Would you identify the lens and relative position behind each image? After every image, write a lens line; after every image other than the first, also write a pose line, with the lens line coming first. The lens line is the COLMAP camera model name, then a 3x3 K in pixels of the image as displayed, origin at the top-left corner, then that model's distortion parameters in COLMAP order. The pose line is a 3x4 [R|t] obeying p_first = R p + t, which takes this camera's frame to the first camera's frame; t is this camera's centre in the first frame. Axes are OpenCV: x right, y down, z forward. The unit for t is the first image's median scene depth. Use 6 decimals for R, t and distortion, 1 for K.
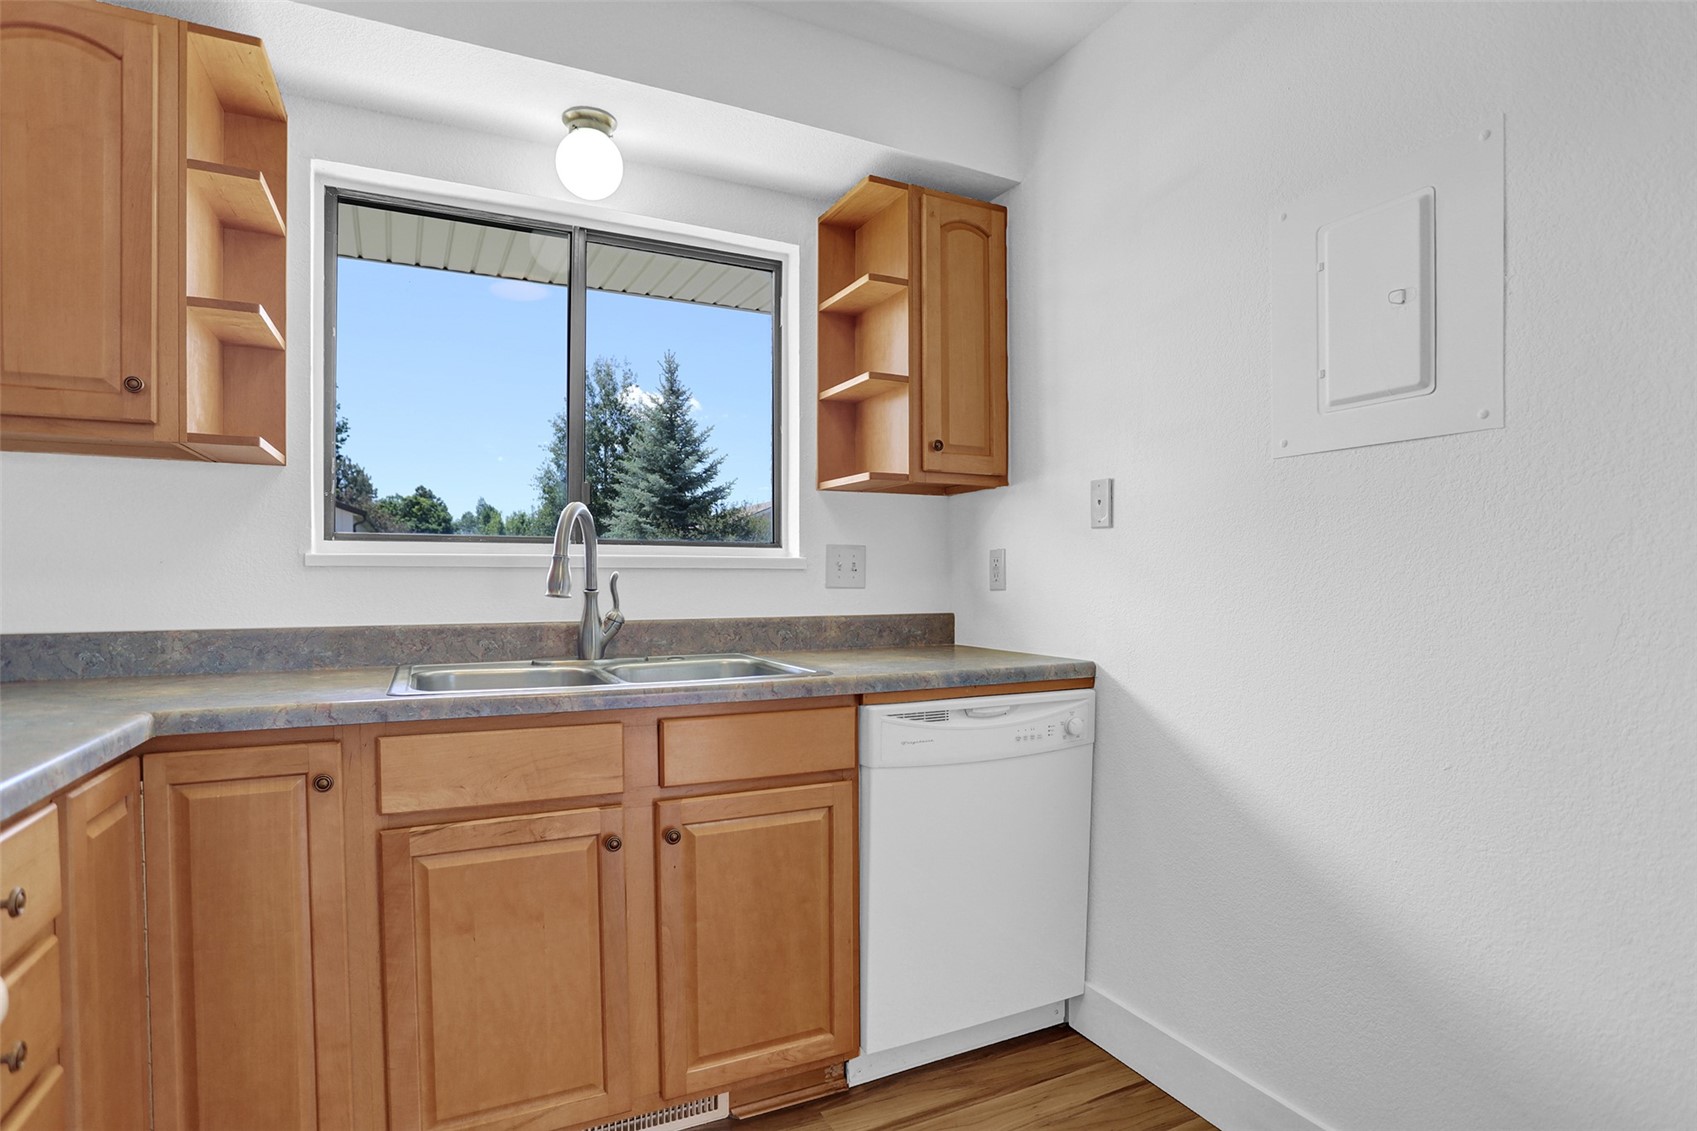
lens RADIAL K [[861.1, 0, 842.4], [0, 861.1, 600.8], [0, 0, 1]] dist [-0.065653, 0.026786]
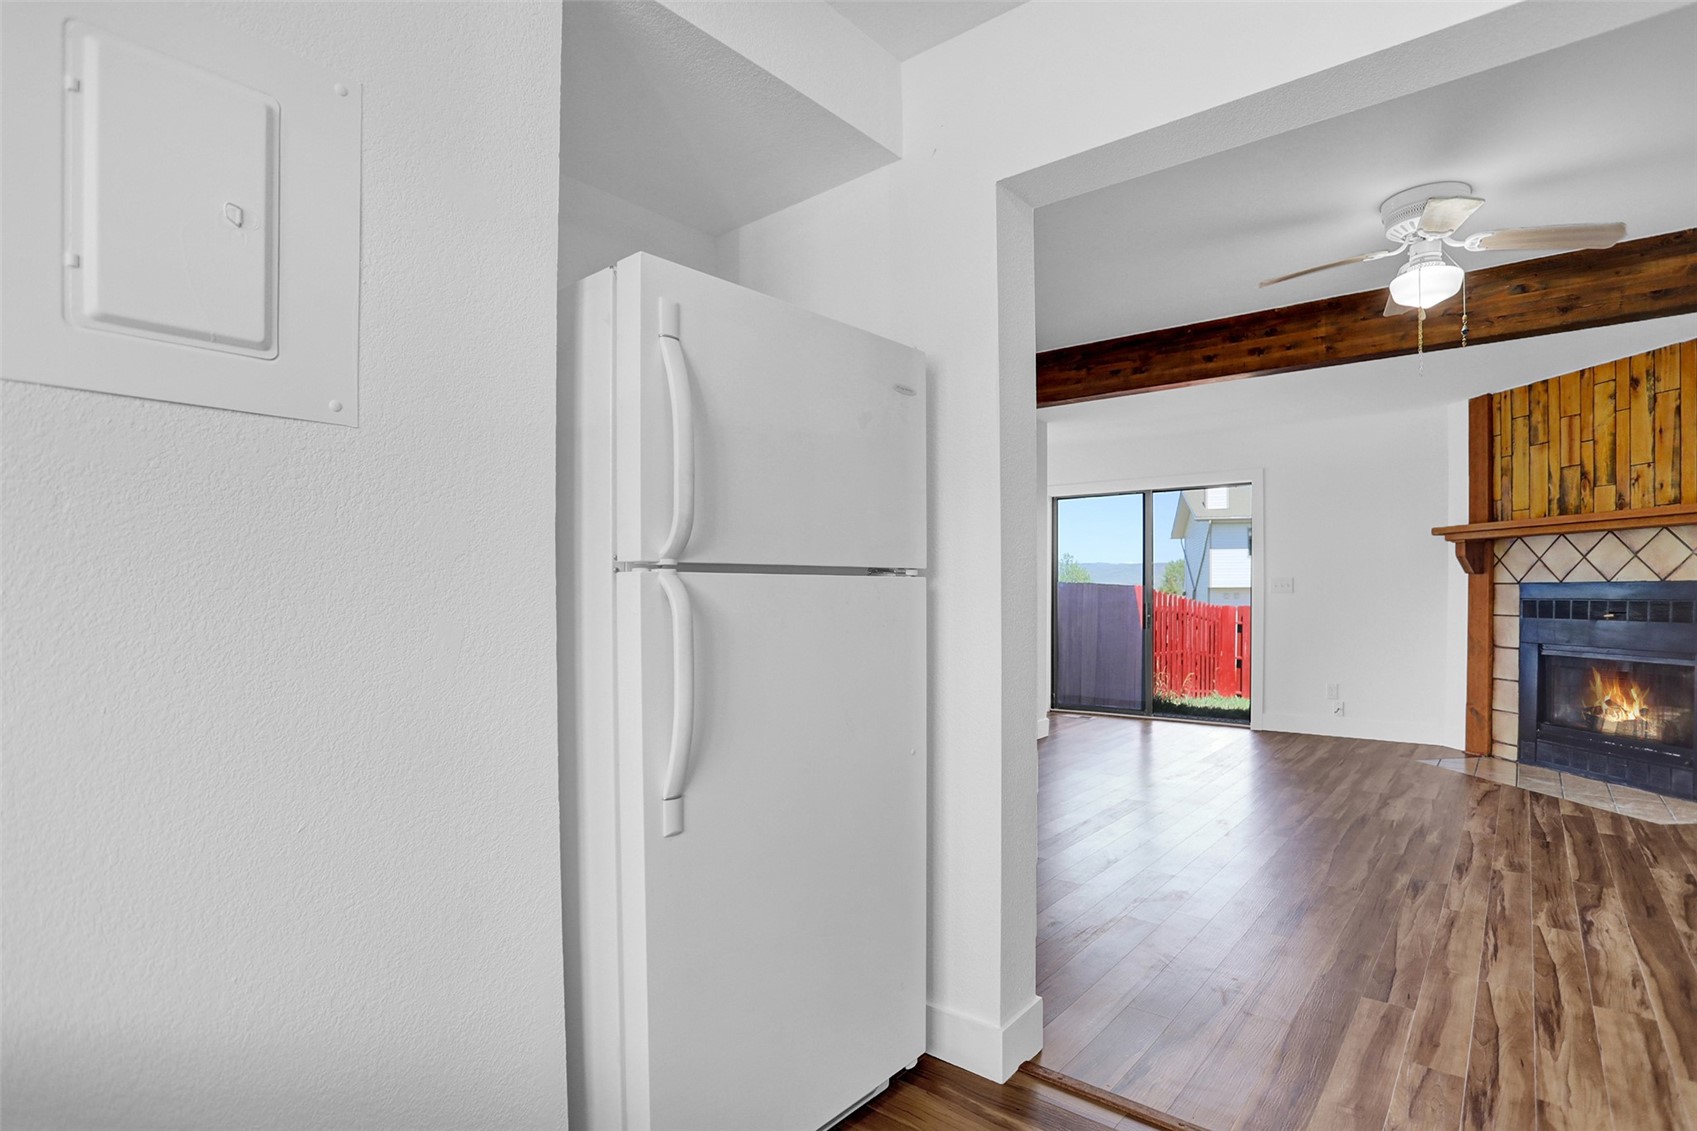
lens RADIAL K [[830.1, 0, 849.3], [0, 830.1, 600.7], [0, 0, 1]] dist [-0.054749, 0.018621]
pose [[-0.406819, -0.007866, 0.913475, -0.180428], [0.022858, 0.999562, 0.018787, -0.010877], [-0.913223, 0.028523, -0.406461, 0.648853]]
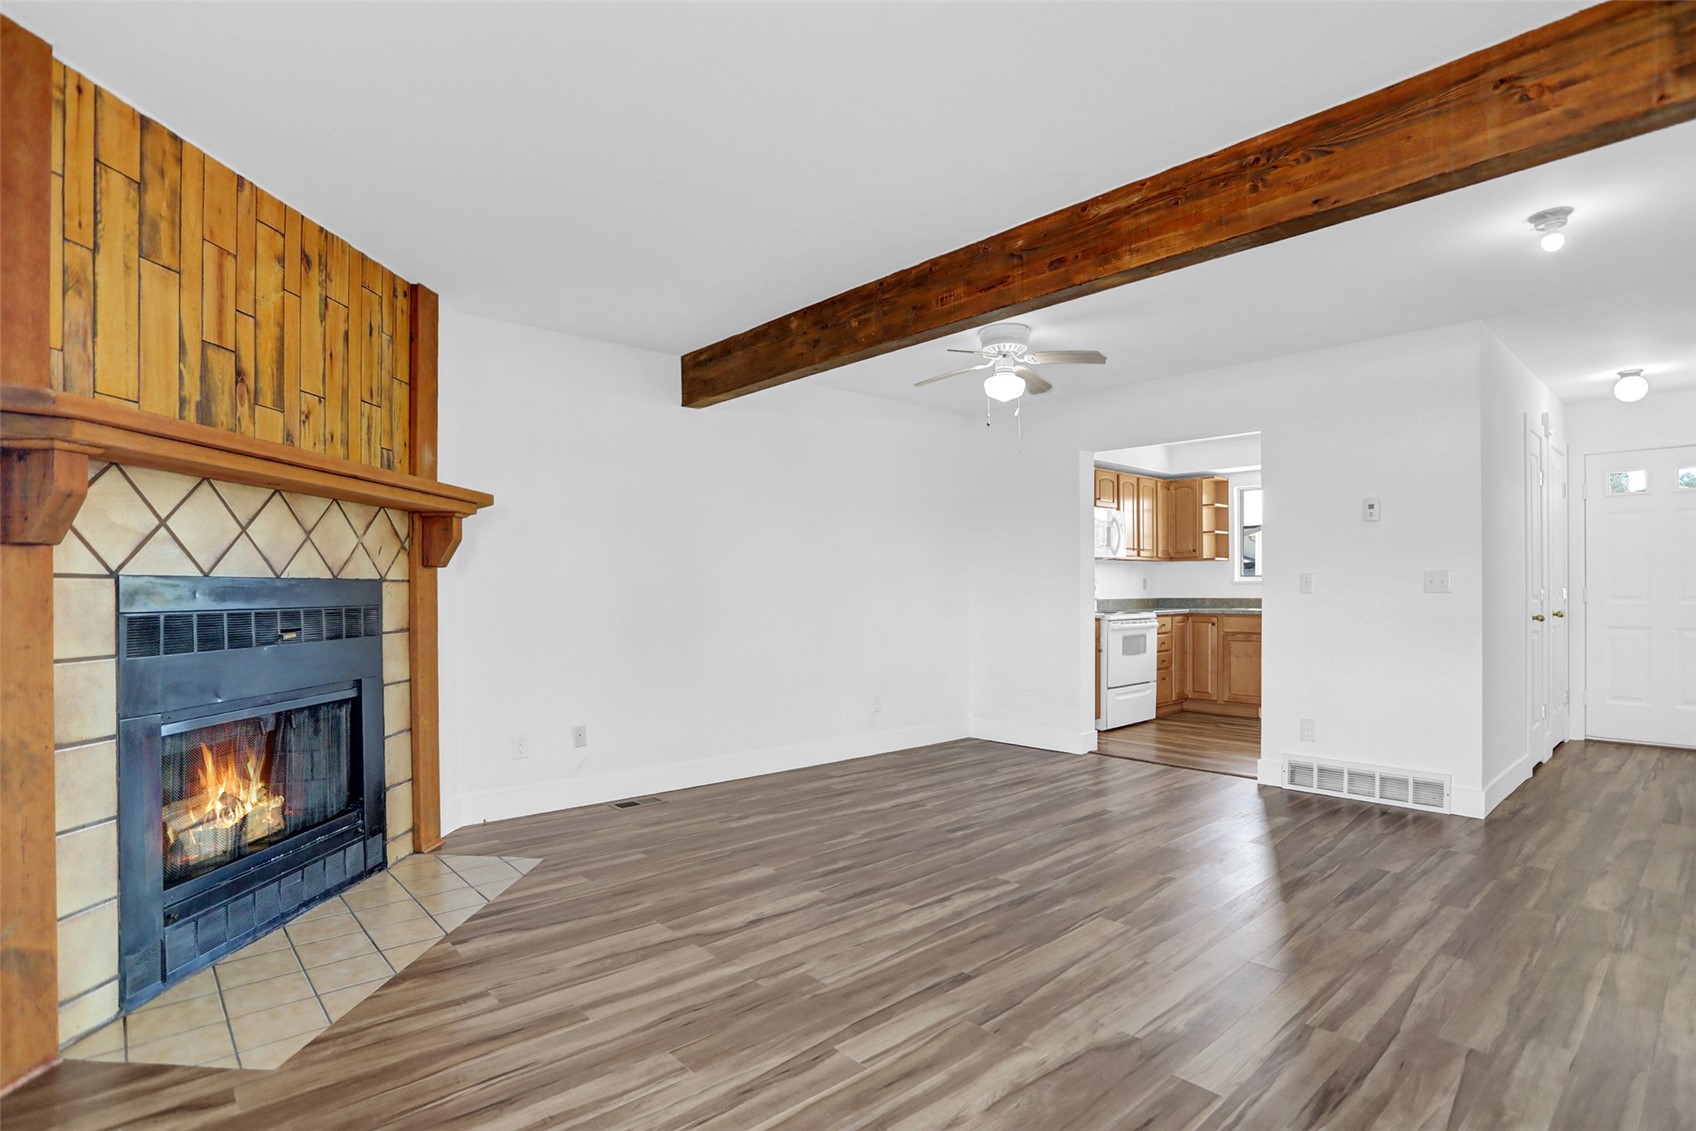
lens RADIAL K [[848.9, 0, 838.6], [0, 848.9, 586.9], [0, 0, 1]] dist [-0.063995, 0.026949]
pose [[0.267186, -0.003773, -0.963638, 3.149149], [-0.016735, 0.999823, -0.008555, 0.048745], [0.963500, 0.018412, 0.267075, -2.221039]]
